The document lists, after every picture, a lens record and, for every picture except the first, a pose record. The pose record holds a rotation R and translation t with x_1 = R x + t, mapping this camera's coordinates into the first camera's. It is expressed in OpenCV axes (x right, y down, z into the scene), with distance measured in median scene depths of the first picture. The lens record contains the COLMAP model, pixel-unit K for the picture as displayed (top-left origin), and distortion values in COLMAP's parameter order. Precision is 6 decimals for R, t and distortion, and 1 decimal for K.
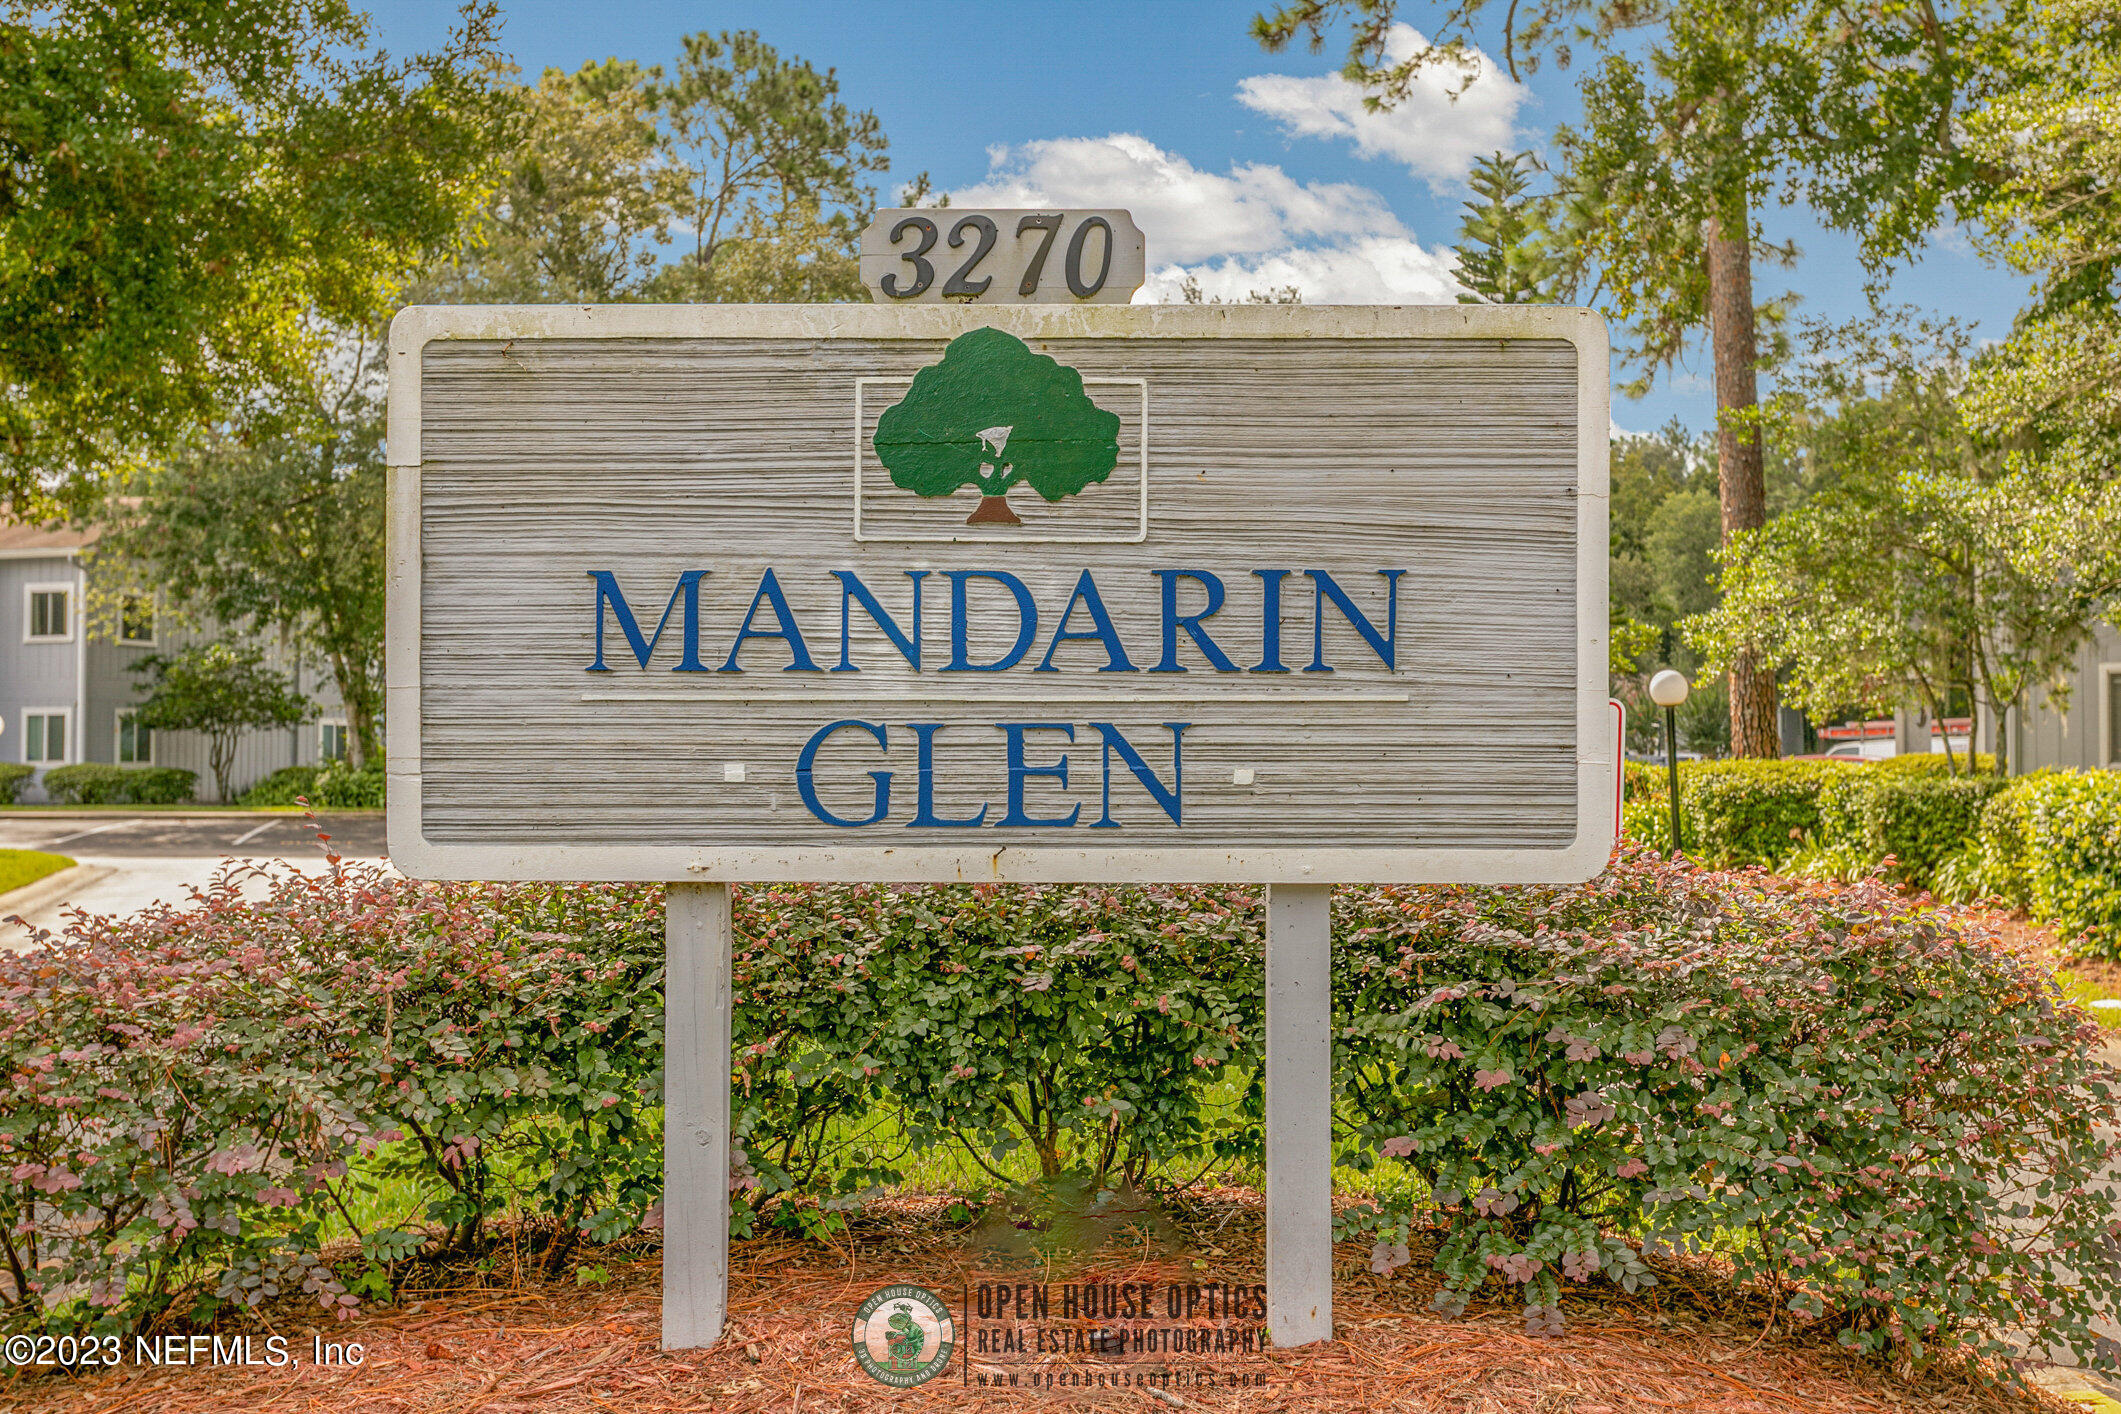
lens RADIAL K [[2588.2, 0, 1060.5], [0, 2588.2, 707.0], [0, 0, 1]] dist [0.000039, 0.010656]
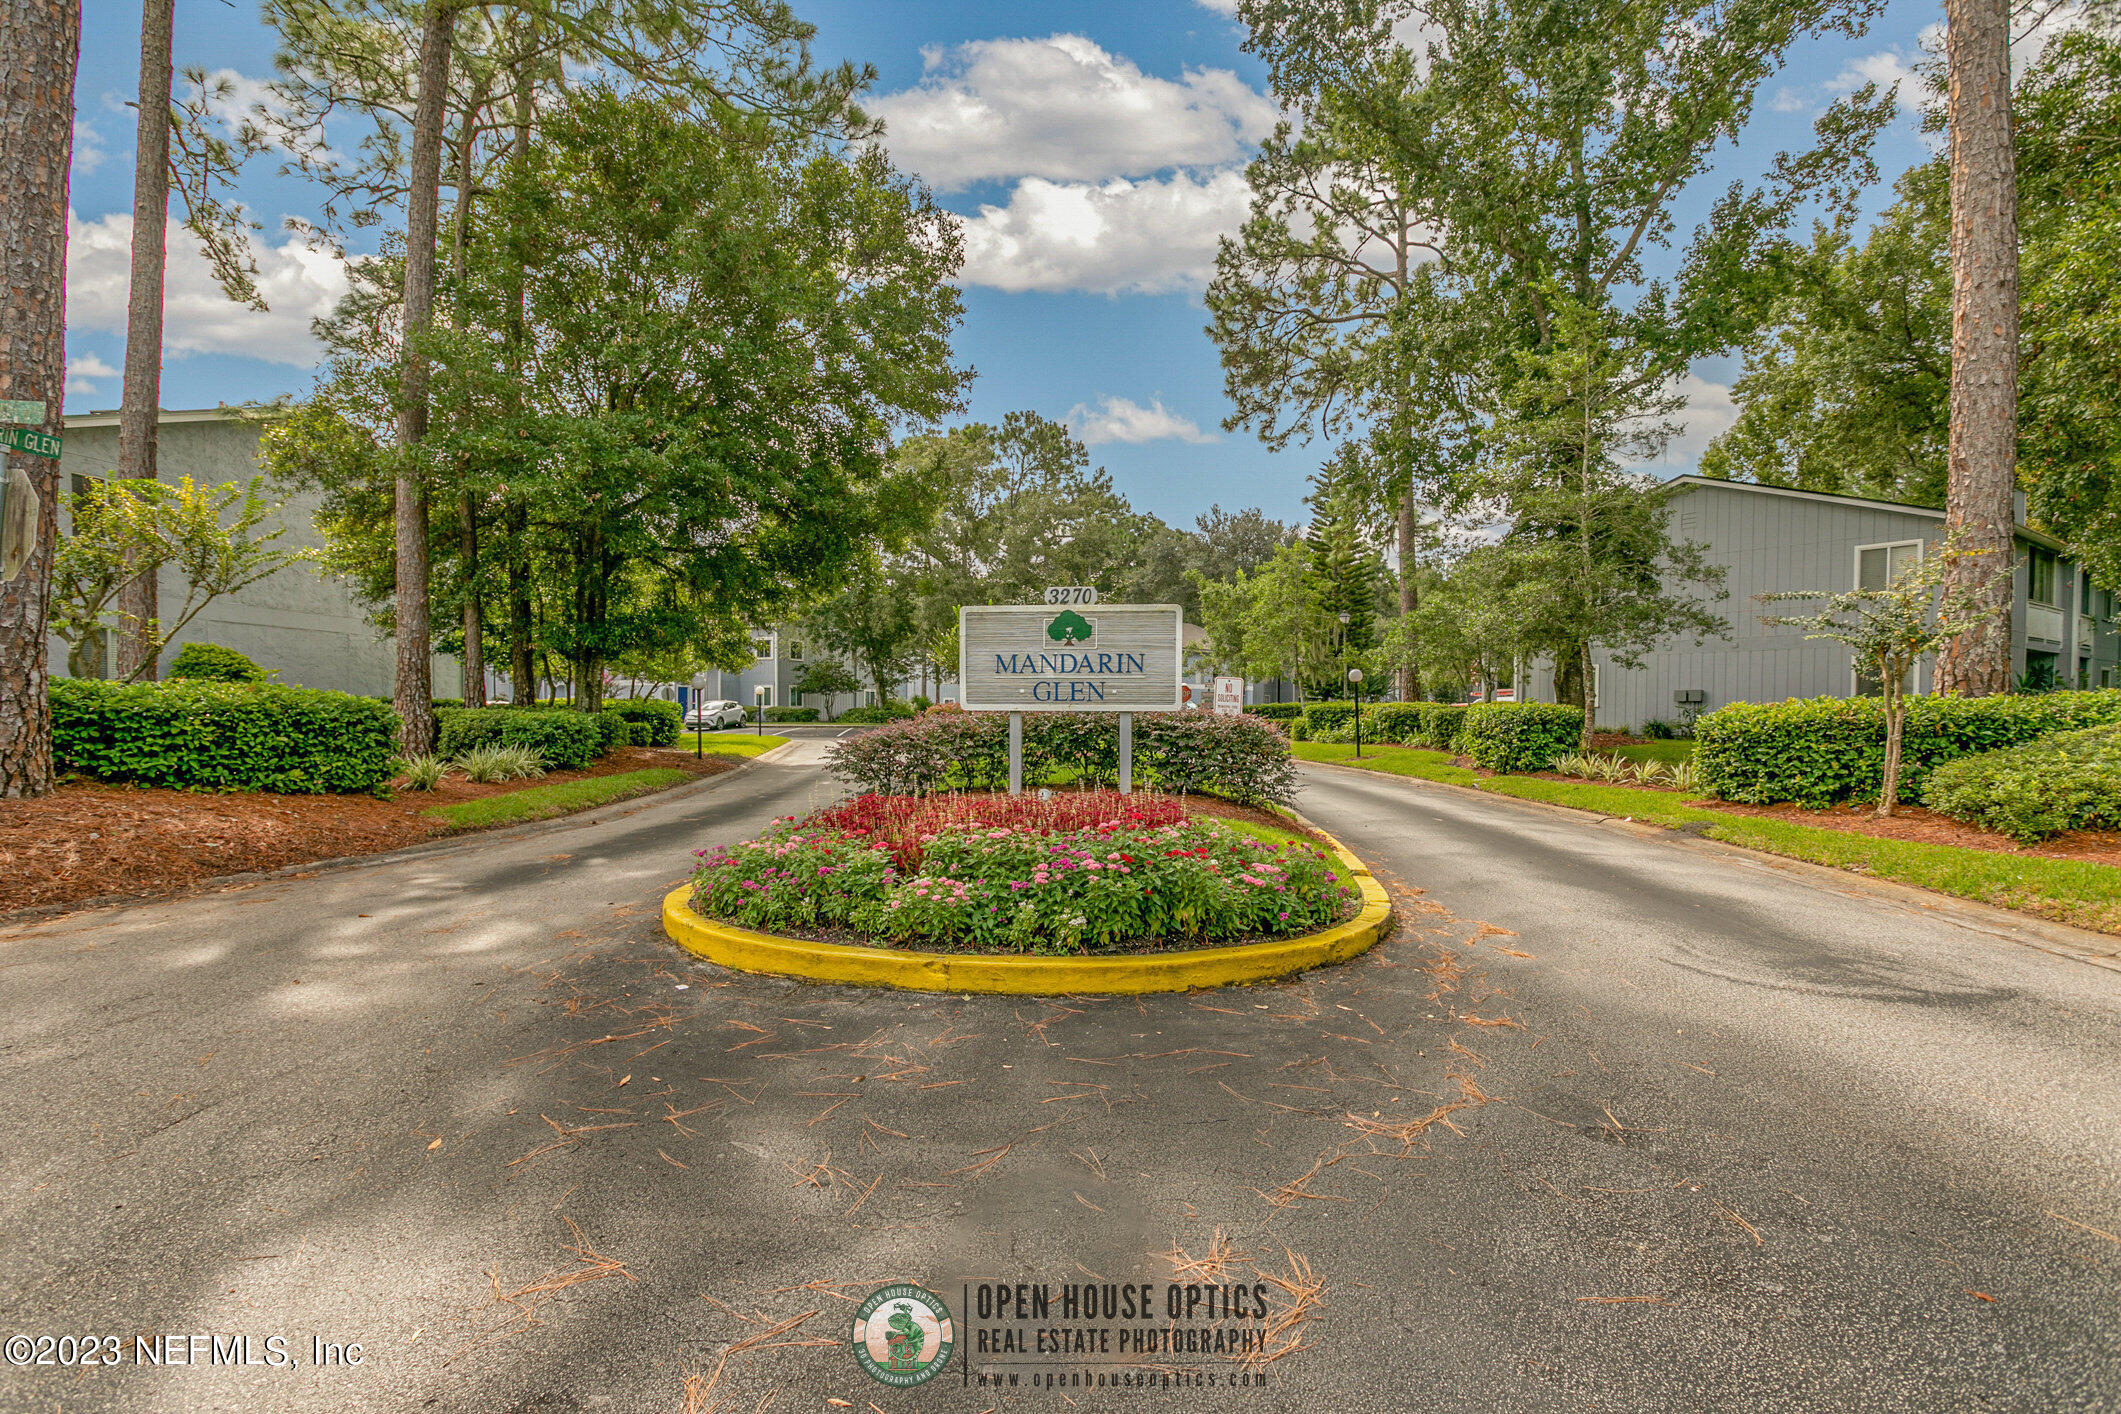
lens RADIAL K [[1047.6, 0, 1060.5], [0, 1047.6, 707.0], [0, 0, 1]] dist [-0.000292, -0.000017]
pose [[0.995723, 0.000118, -0.092387, 0.129139], [0.001894, 0.999763, 0.021692, 0.008807], [0.092368, -0.021775, 0.995487, -0.970496]]
